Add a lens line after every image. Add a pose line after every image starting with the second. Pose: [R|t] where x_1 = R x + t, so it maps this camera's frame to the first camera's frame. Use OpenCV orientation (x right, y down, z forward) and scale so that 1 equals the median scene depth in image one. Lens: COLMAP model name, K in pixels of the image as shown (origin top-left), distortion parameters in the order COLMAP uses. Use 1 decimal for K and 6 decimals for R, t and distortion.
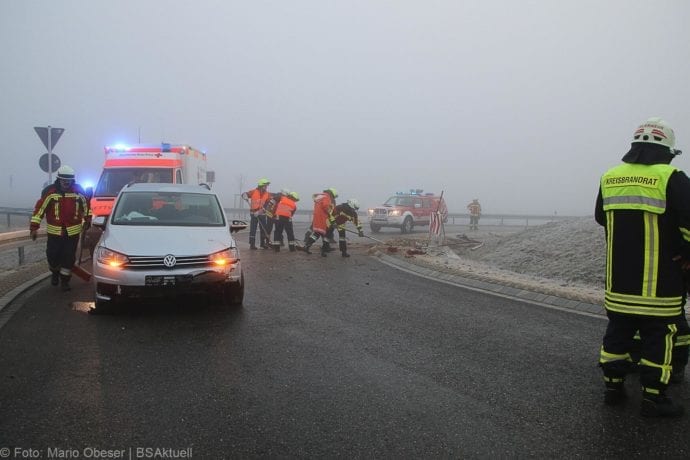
lens RADIAL K [[575.9, 0, 346.8], [0, 575.9, 240.3], [0, 0, 1]] dist [-0.108839, 0.122118]
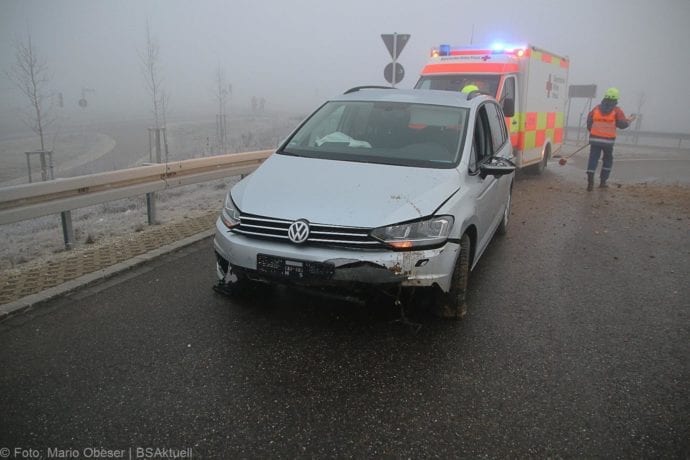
lens RADIAL K [[547.4, 0, 341.8], [0, 547.4, 238.3], [0, 0, 1]] dist [-0.123430, 0.118104]
pose [[0.763799, 0.159786, -0.625364, 0.014759], [-0.063430, 0.982765, 0.173635, -0.018917], [0.642330, -0.092955, 0.760770, 0.249668]]
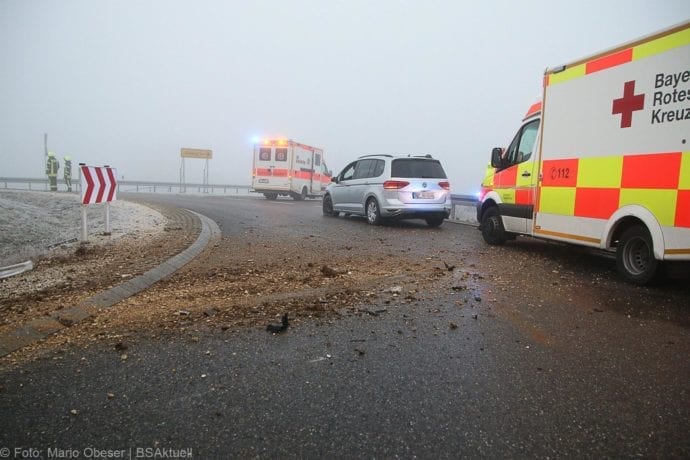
lens RADIAL K [[551.4, 0, 341.9], [0, 551.4, 239.4], [0, 0, 1]] dist [-0.113959, 0.104716]
pose [[-0.996000, -0.024350, -0.085969, -0.032108], [-0.039691, 0.982583, 0.181536, -0.083390], [0.080051, 0.184222, -0.979619, 1.404083]]
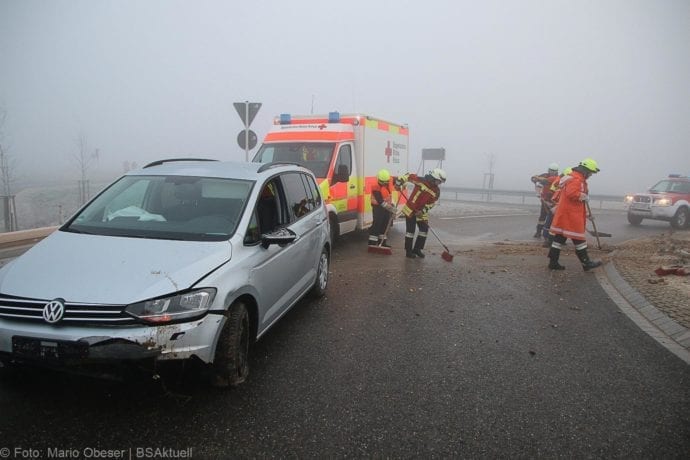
lens RADIAL K [[547.4, 0, 341.8], [0, 547.4, 238.3], [0, 0, 1]] dist [-0.123430, 0.118104]
pose [[0.884201, 0.063690, -0.462745, 0.057724], [-0.044712, 0.997652, 0.051878, -0.026794], [0.464962, -0.025180, 0.884972, 0.269510]]
